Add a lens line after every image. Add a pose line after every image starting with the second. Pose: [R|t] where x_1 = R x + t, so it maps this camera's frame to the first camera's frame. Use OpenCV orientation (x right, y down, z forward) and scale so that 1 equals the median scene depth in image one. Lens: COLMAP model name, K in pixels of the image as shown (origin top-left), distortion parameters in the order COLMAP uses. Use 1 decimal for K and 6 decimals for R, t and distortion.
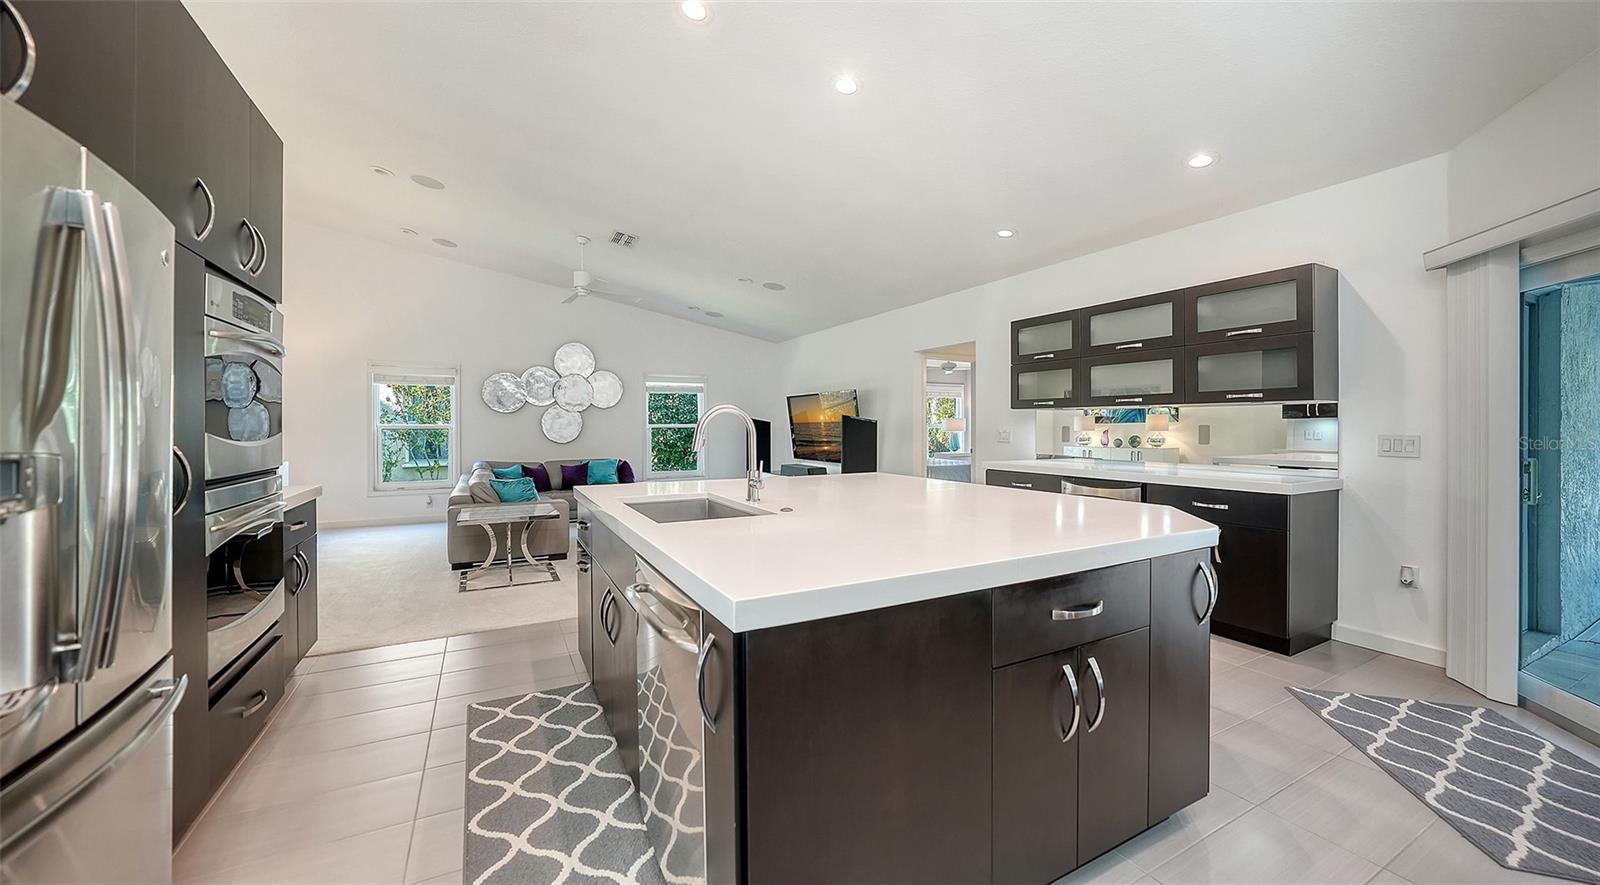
lens RADIAL K [[587.3, 0, 800.3], [0, 587.3, 434.5], [0, 0, 1]] dist [0.002797, 0.000047]
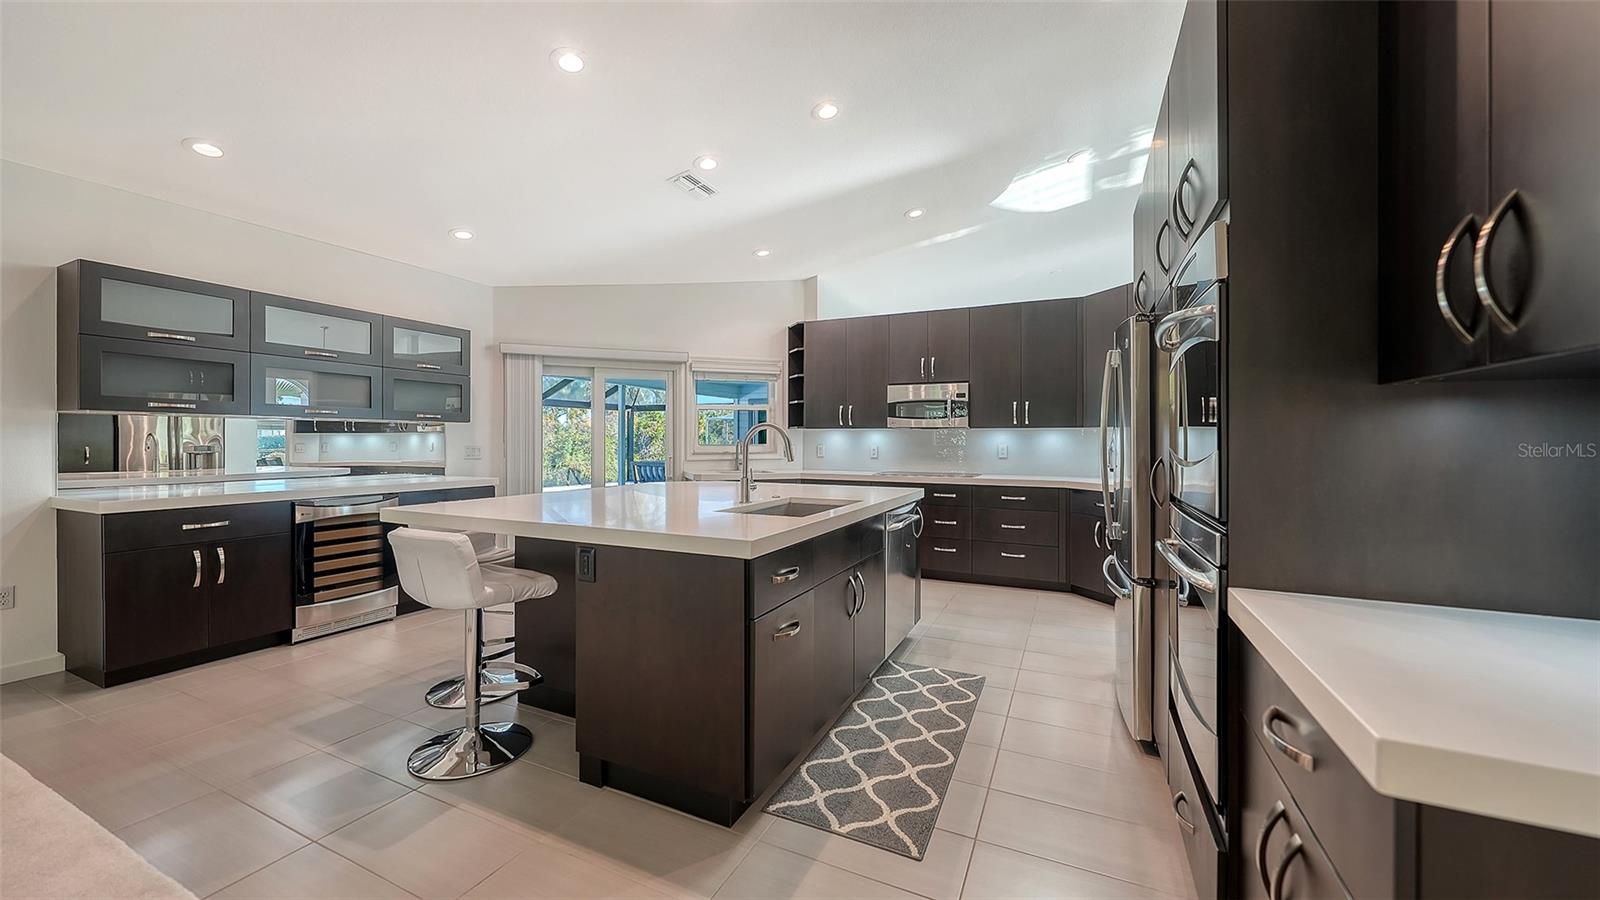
lens RADIAL K [[587.3, 0, 800.5], [0, 587.3, 441.7], [0, 0, 1]] dist [0.002797, 0.000047]
pose [[-0.597526, 0.001860, 0.801847, -1.053499], [0.013213, 0.999884, 0.007527, -0.011034], [-0.801741, 0.015093, -0.597482, 1.556168]]
